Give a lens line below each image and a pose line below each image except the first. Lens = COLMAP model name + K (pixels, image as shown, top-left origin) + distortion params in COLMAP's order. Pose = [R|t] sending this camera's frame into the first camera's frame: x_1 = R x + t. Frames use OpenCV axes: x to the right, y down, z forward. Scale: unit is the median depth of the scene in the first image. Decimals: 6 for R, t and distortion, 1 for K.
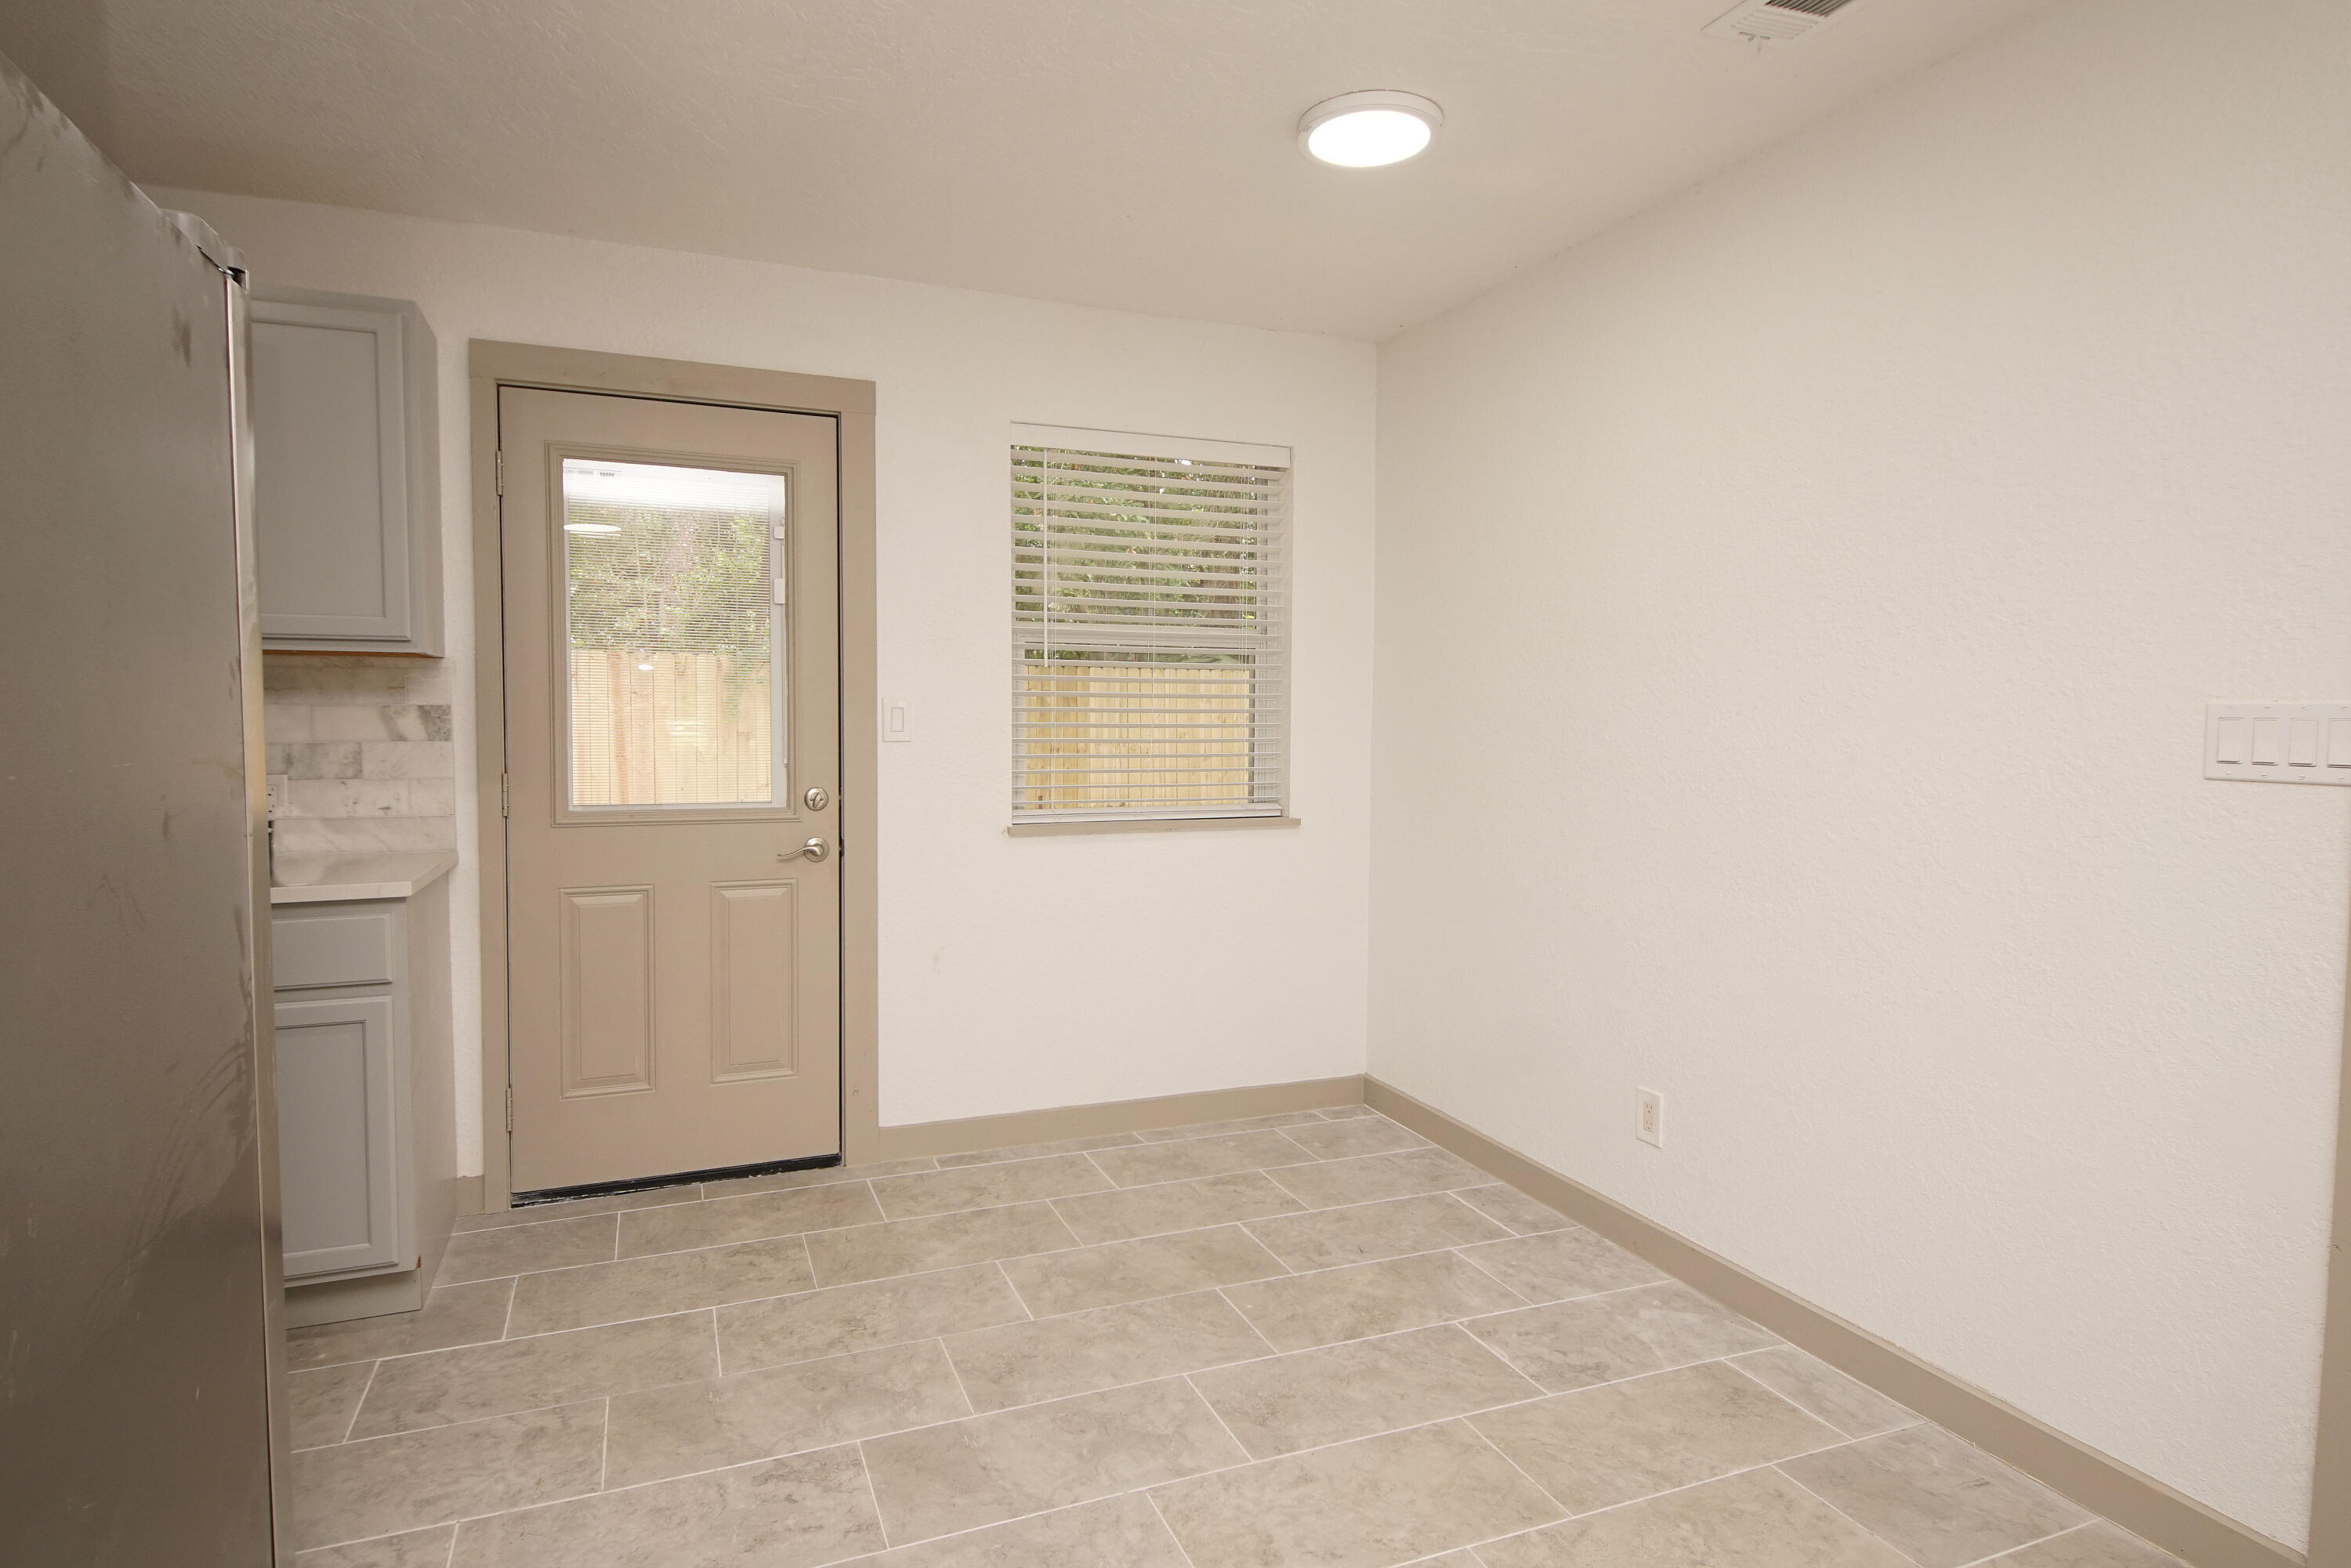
lens RADIAL K [[1258.9, 0, 1154.2], [0, 1258.9, 770.4], [0, 0, 1]] dist [0.040277, -0.038452]
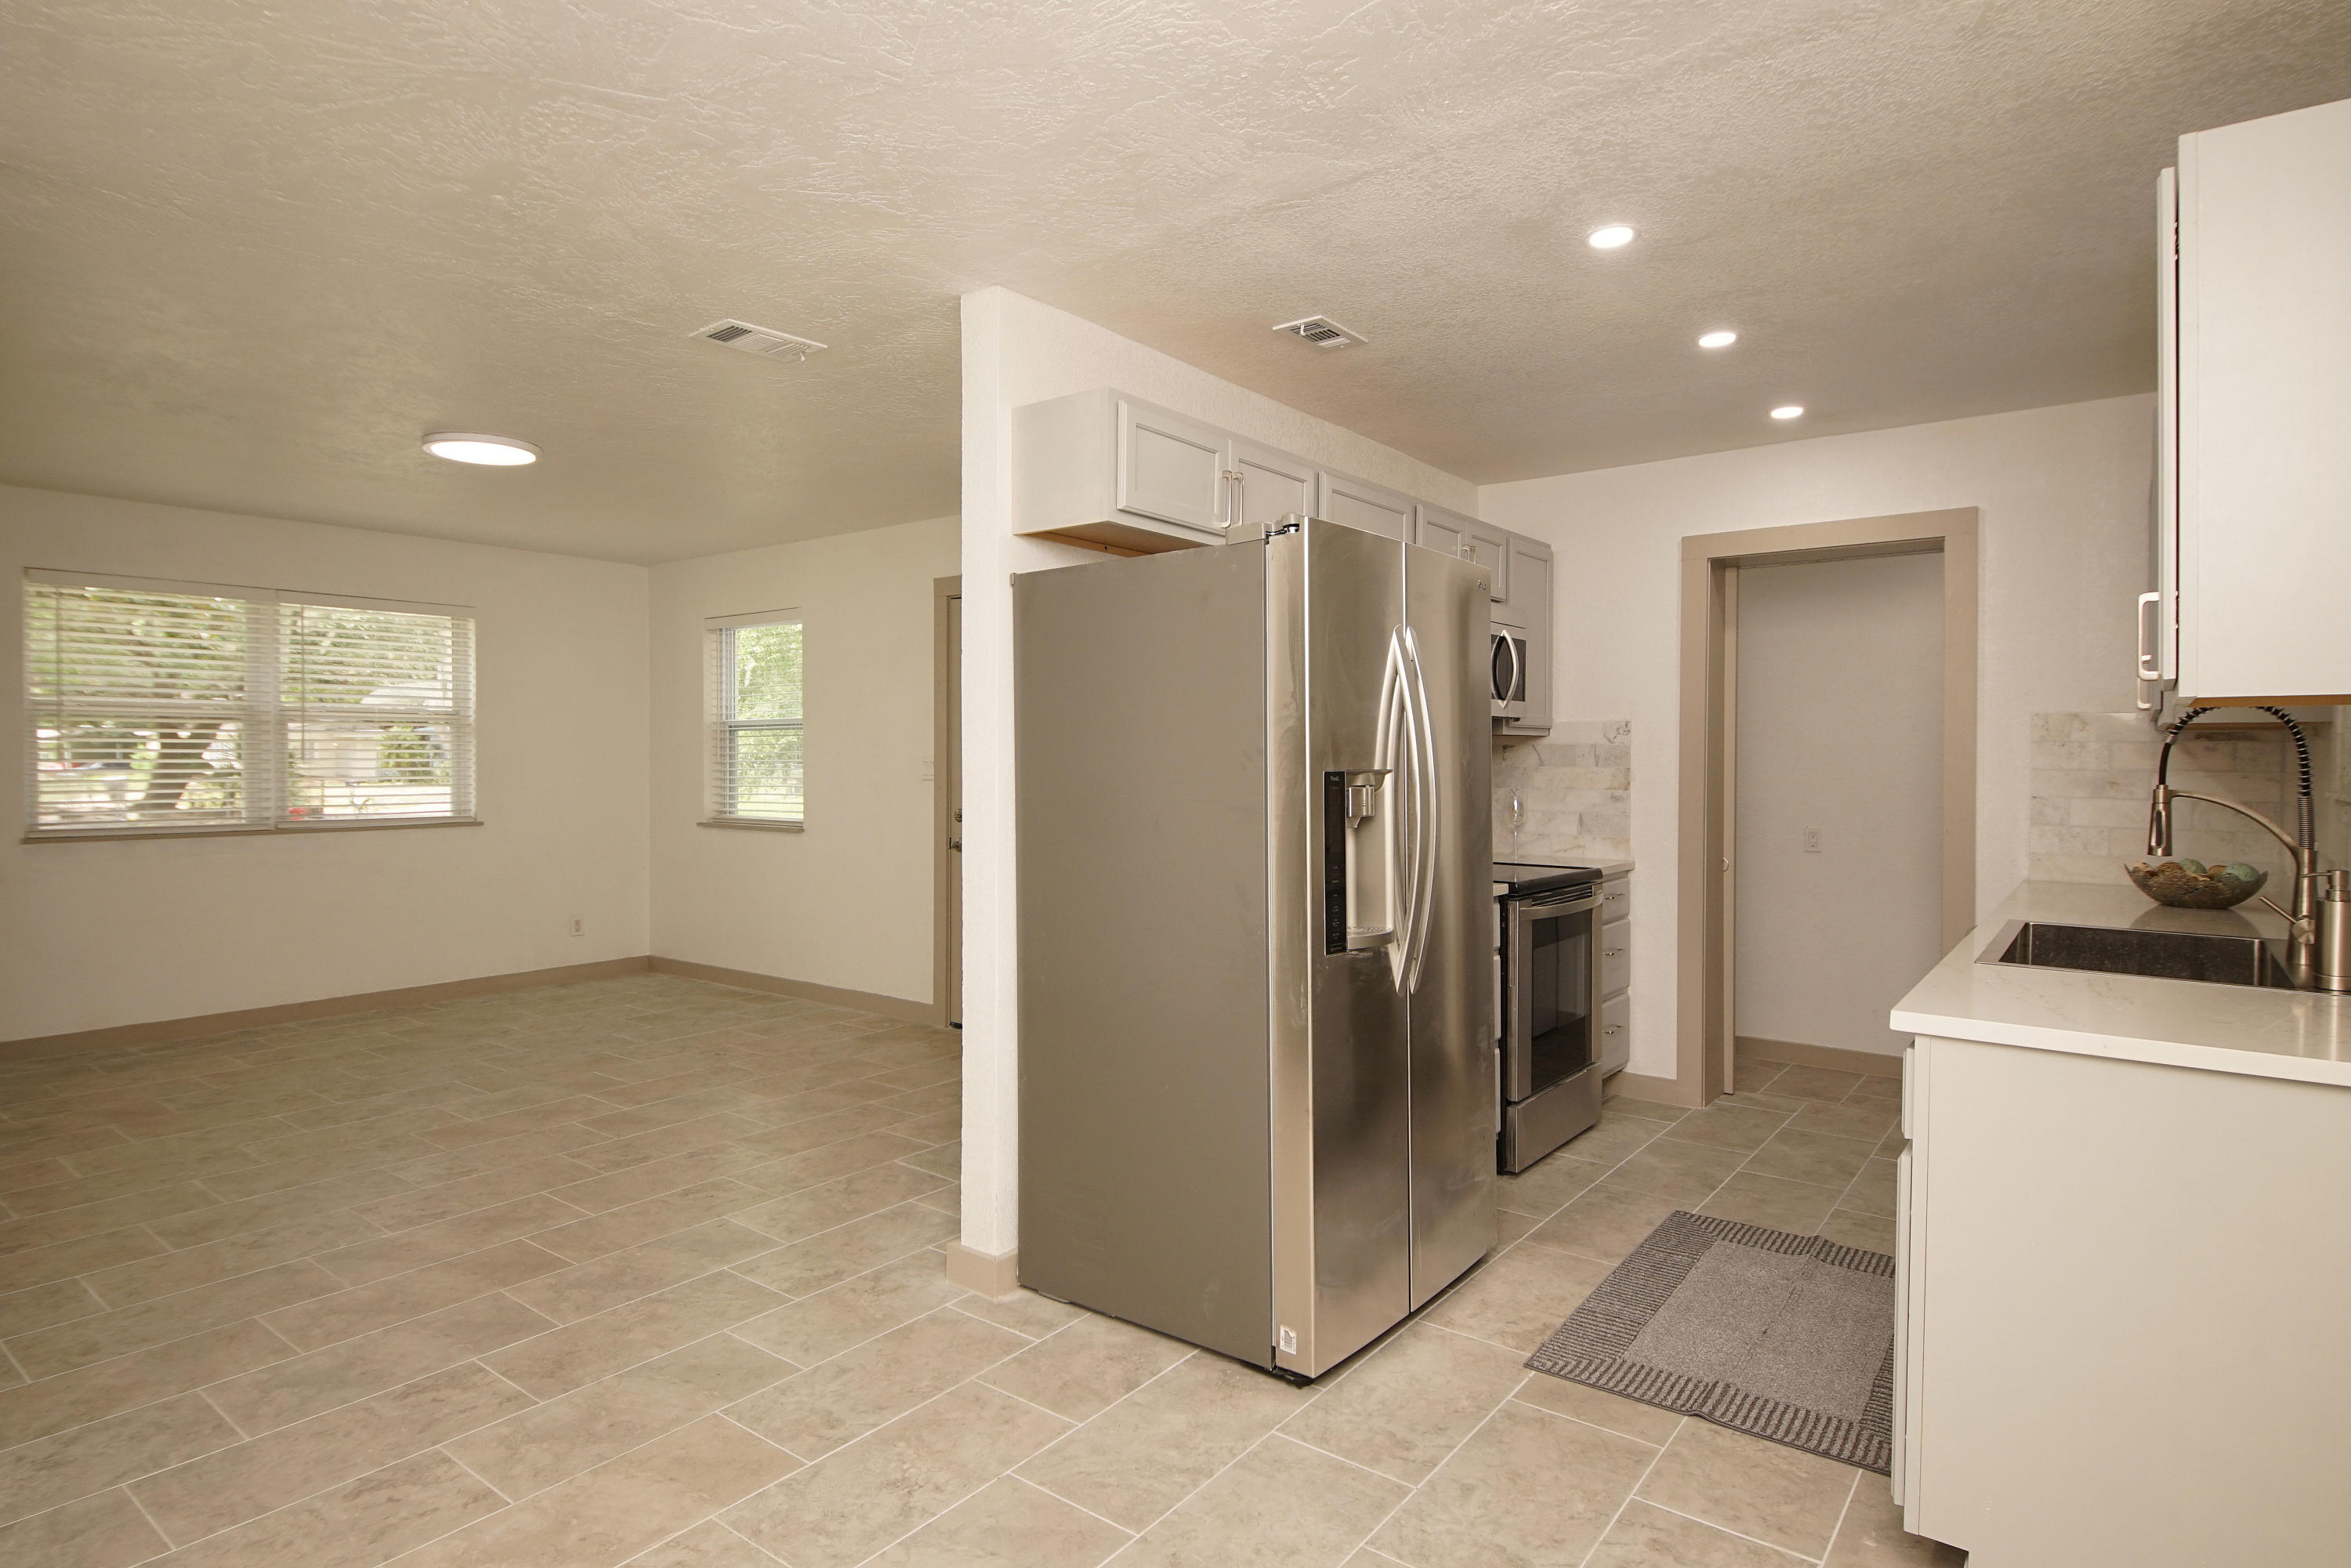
lens RADIAL K [[1258.9, 0, 1154.2], [0, 1258.9, 770.4], [0, 0, 1]] dist [0.040277, -0.038452]
pose [[-0.862856, -0.000494, -0.505450, 0.149170], [-0.029463, 0.998348, 0.049321, -0.066556], [0.504591, 0.057449, -0.861445, 1.166844]]
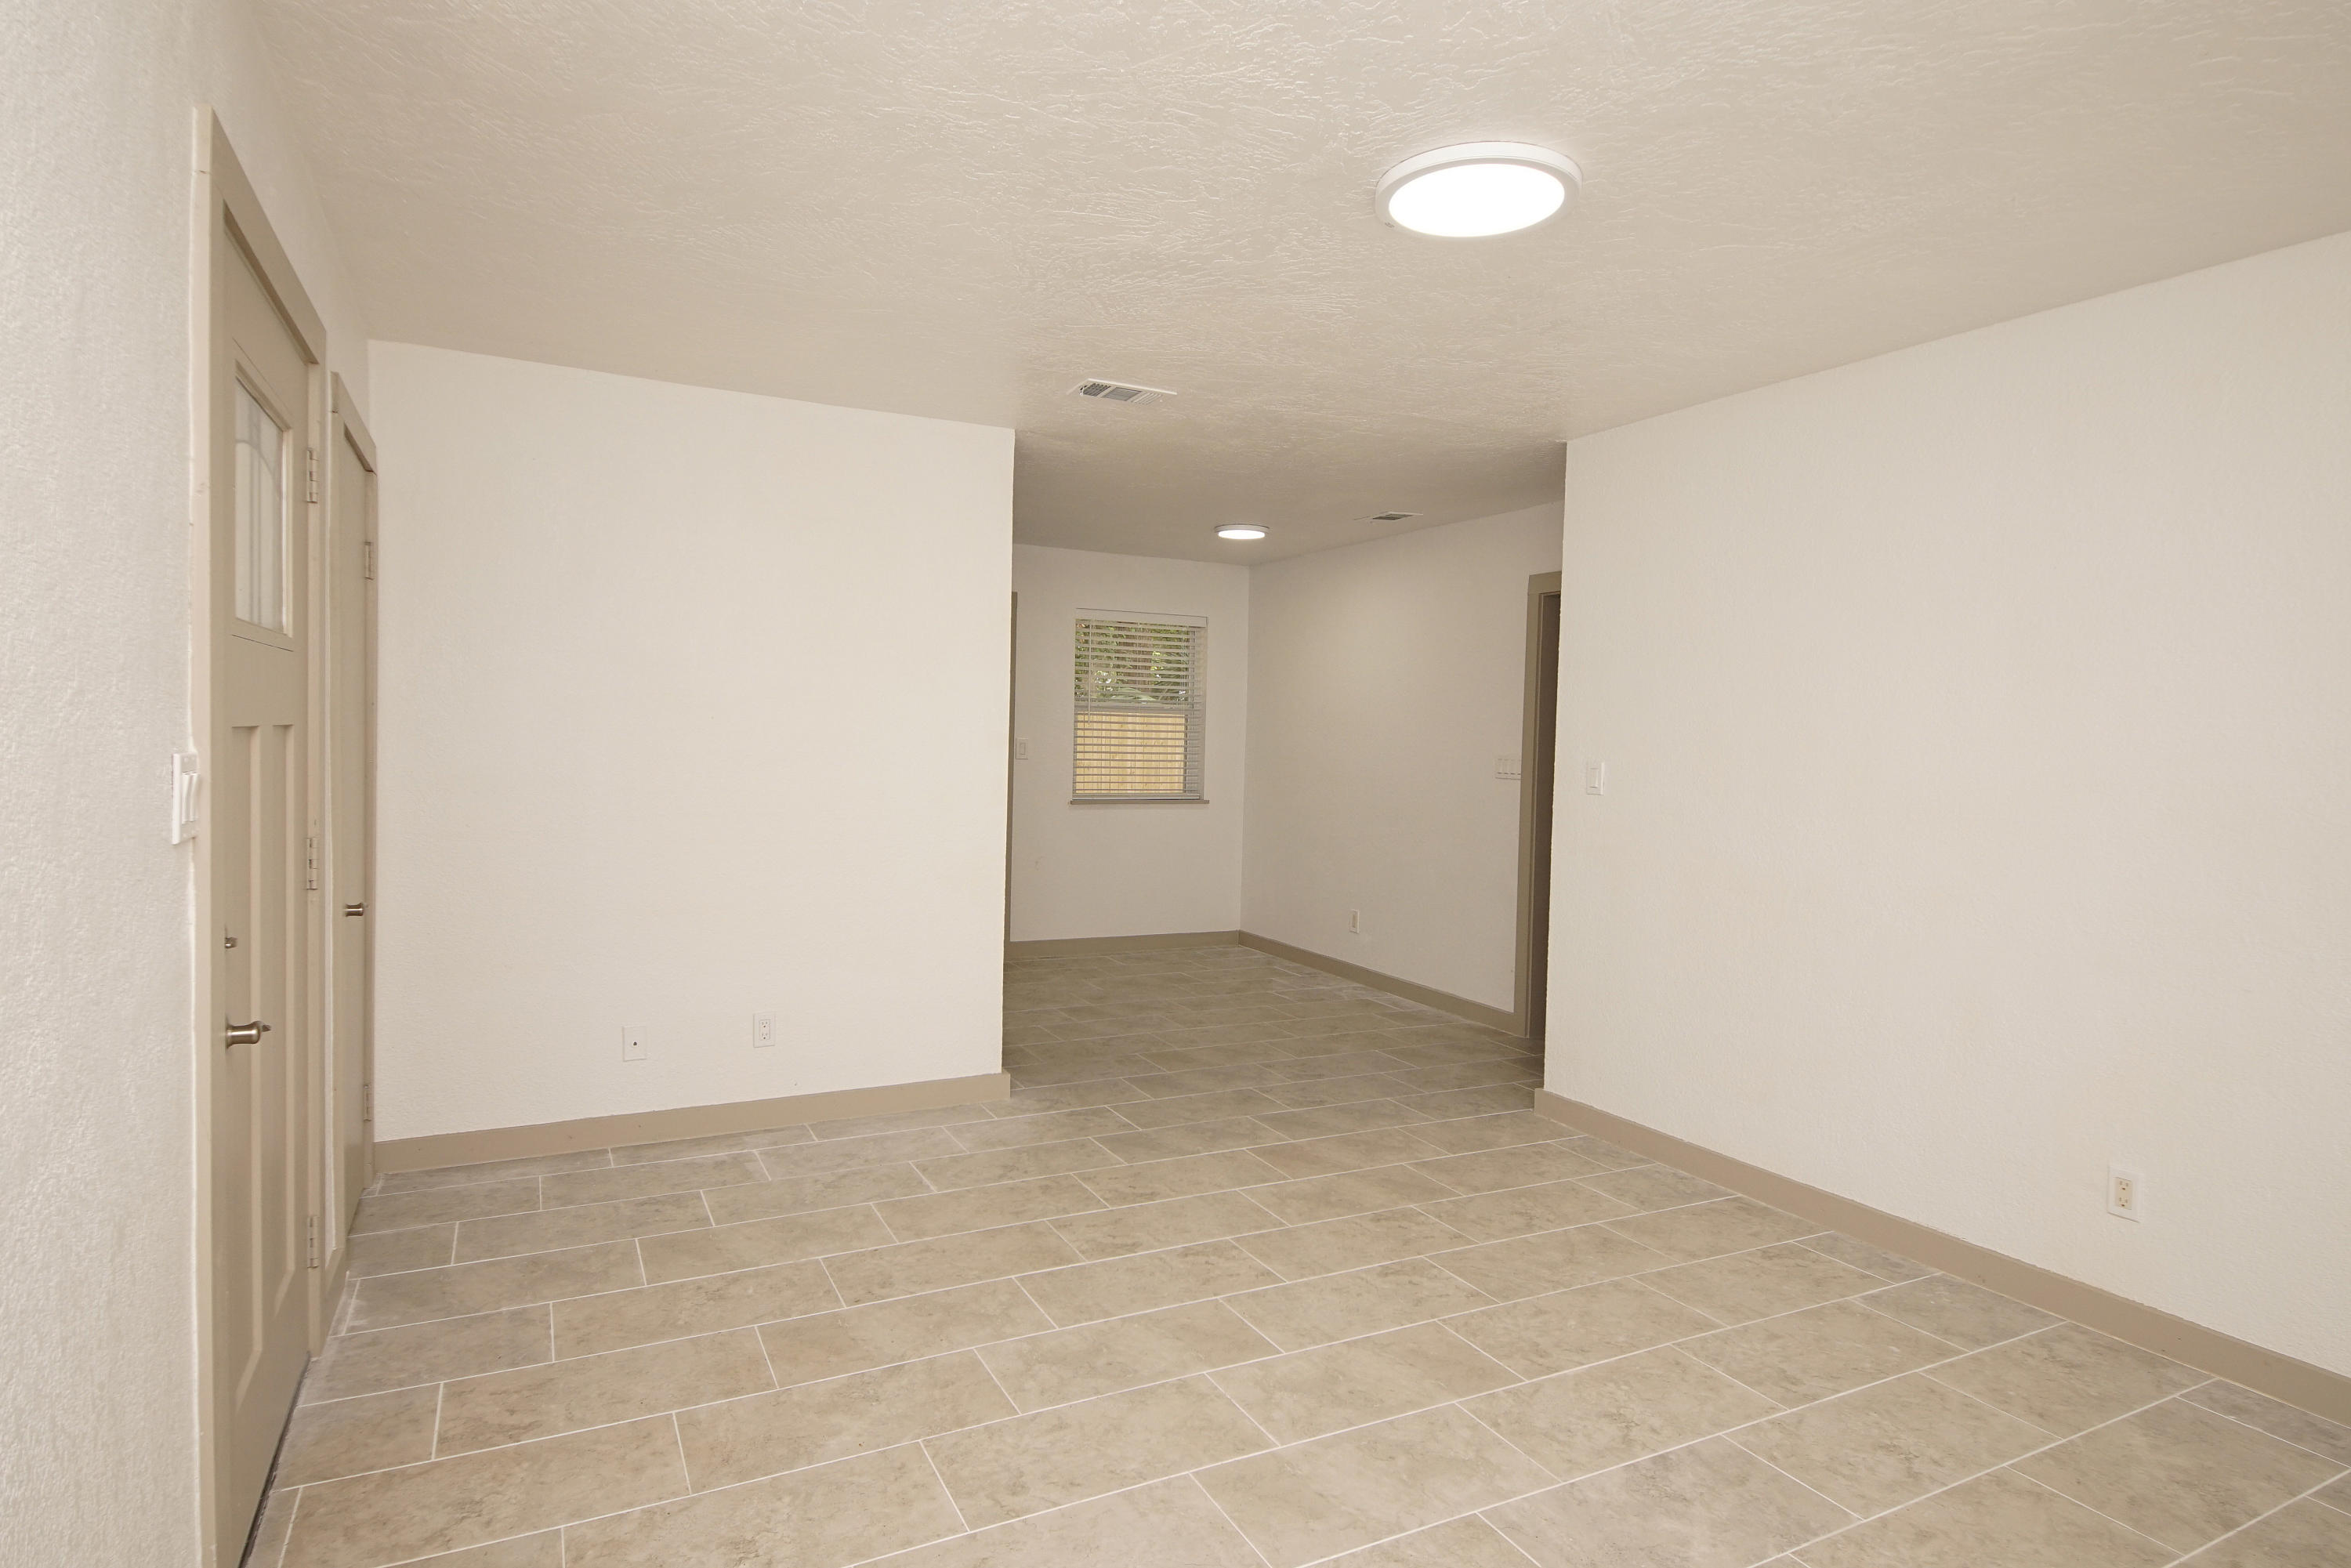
lens RADIAL K [[1258.9, 0, 1154.2], [0, 1258.9, 770.4], [0, 0, 1]] dist [0.040277, -0.038452]
pose [[0.996213, 0.015871, 0.085482, -0.185608], [-0.014608, 0.999775, -0.015388, 0.029326], [-0.085707, 0.014081, 0.996221, -1.285481]]
